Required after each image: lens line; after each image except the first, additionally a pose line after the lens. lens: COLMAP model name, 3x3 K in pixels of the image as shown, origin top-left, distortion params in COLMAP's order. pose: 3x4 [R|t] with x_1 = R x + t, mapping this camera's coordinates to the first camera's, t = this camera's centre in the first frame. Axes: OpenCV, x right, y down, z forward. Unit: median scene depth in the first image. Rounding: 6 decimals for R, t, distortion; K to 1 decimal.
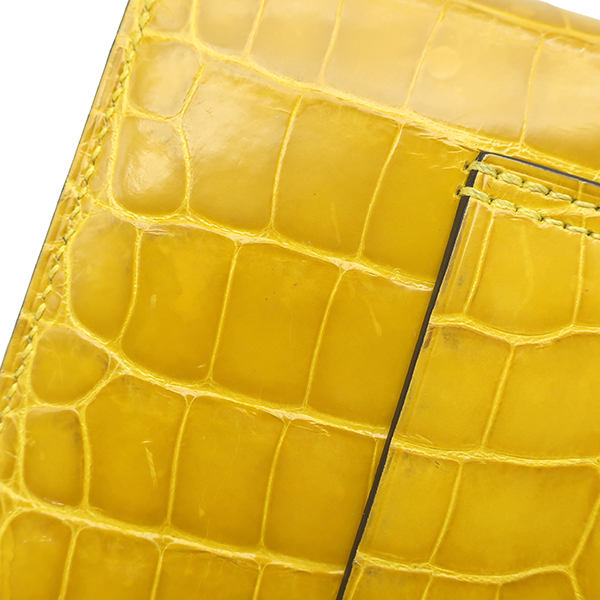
lens RADIAL K [[838.0, 0, 301.9], [0, 838.0, 300.6], [0, 0, 1]] dist [0.001385, 0.000000]
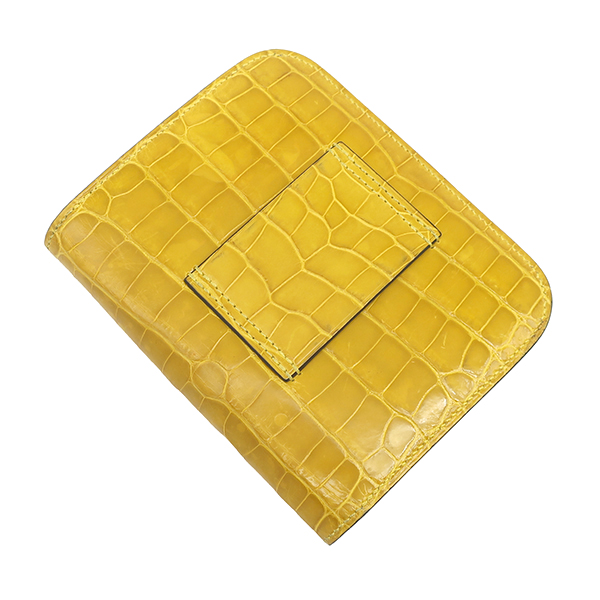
lens RADIAL K [[838.0, 0, 300.6], [0, 838.0, 300.0], [0, 0, 1]] dist [0.001385, 0.000000]
pose [[-0.883864, -0.438653, 0.162381, -0.153706], [0.467736, -0.826889, 0.312215, -0.791047], [-0.002683, 0.351907, 0.936031, -1.649323]]
